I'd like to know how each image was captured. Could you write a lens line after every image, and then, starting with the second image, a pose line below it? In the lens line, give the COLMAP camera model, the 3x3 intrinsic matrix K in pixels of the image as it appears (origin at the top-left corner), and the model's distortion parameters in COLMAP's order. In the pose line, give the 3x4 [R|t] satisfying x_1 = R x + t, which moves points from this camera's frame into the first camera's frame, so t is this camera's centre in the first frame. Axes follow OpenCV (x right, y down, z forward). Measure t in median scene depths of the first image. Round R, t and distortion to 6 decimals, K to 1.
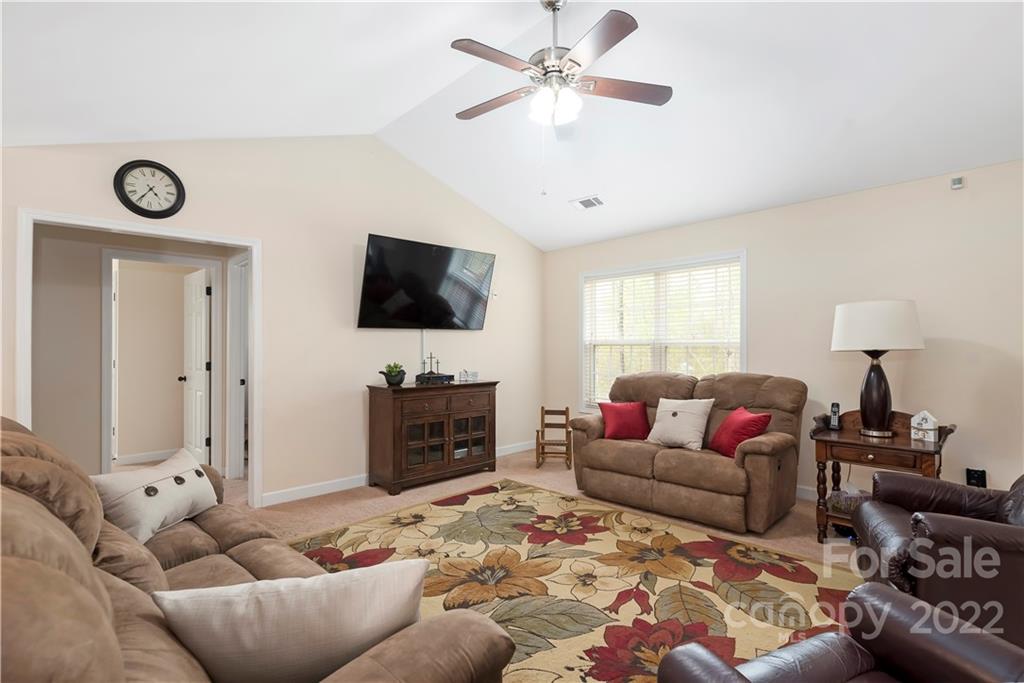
lens RADIAL K [[467.3, 0, 519.9], [0, 467.3, 344.0], [0, 0, 1]] dist [-0.001264, 0.000570]
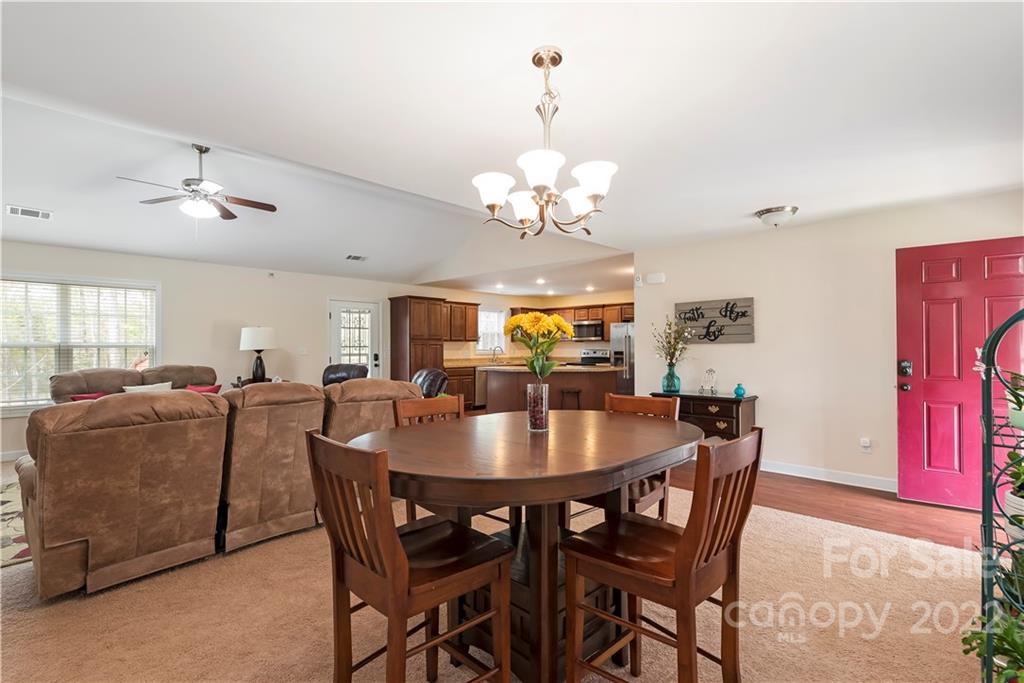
lens RADIAL K [[467.3, 0, 512.0], [0, 467.3, 345.4], [0, 0, 1]] dist [-0.001264, 0.000570]
pose [[-0.020990, 0.005424, 0.999765, -1.411123], [-0.002044, 0.999983, -0.005469, 0.003311], [-0.999778, -0.002158, -0.020979, -0.122138]]
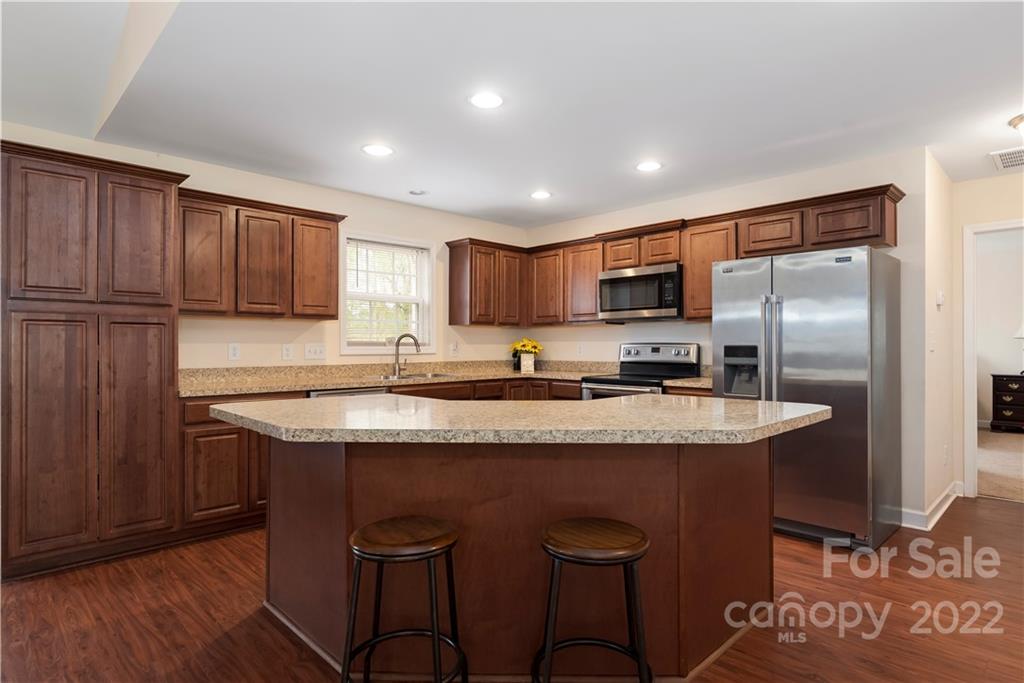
lens RADIAL K [[553.8, 0, 503.9], [0, 553.8, 342.9], [0, 0, 1]] dist [-0.006150, 0.000523]
pose [[0.013031, 0.008544, 0.999879, 0.448981], [-0.003085, 0.999959, -0.008505, 0.029318], [-0.999910, -0.002973, 0.013057, -0.393259]]
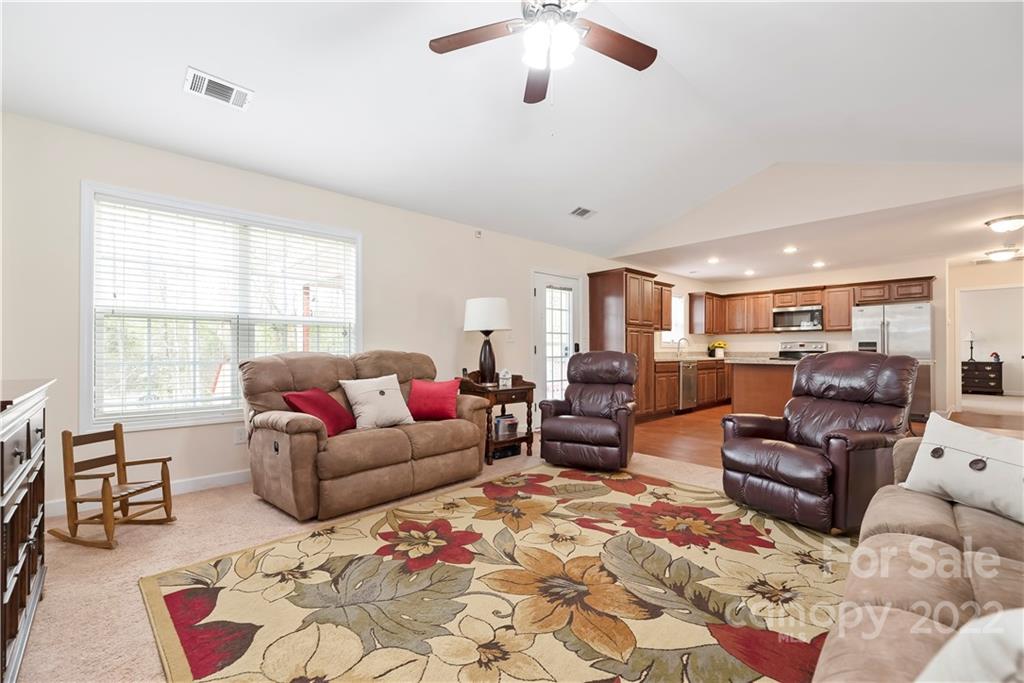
lens RADIAL K [[432.9, 0, 516.2], [0, 432.9, 344.9], [0, 0, 1]] dist [-0.000661, -0.000061]
pose [[0.031023, 0.015436, 0.999399, -0.641817], [-0.005037, 0.999870, -0.015287, 0.080926], [-0.999506, -0.004560, 0.031097, 0.856772]]
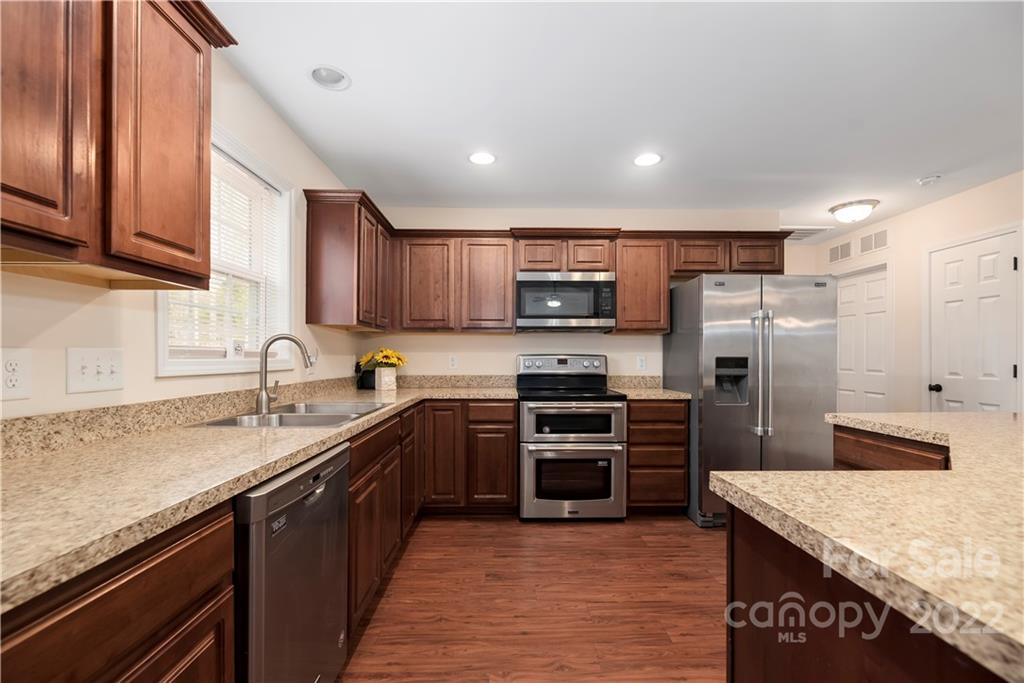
lens RADIAL K [[432.9, 0, 518.0], [0, 432.9, 356.3], [0, 0, 1]] dist [-0.000661, -0.000061]
pose [[-0.725809, 0.005979, 0.687870, 1.326687], [-0.001315, 0.999948, -0.010079, 0.031911], [-0.687895, -0.008220, -0.725764, 0.149064]]
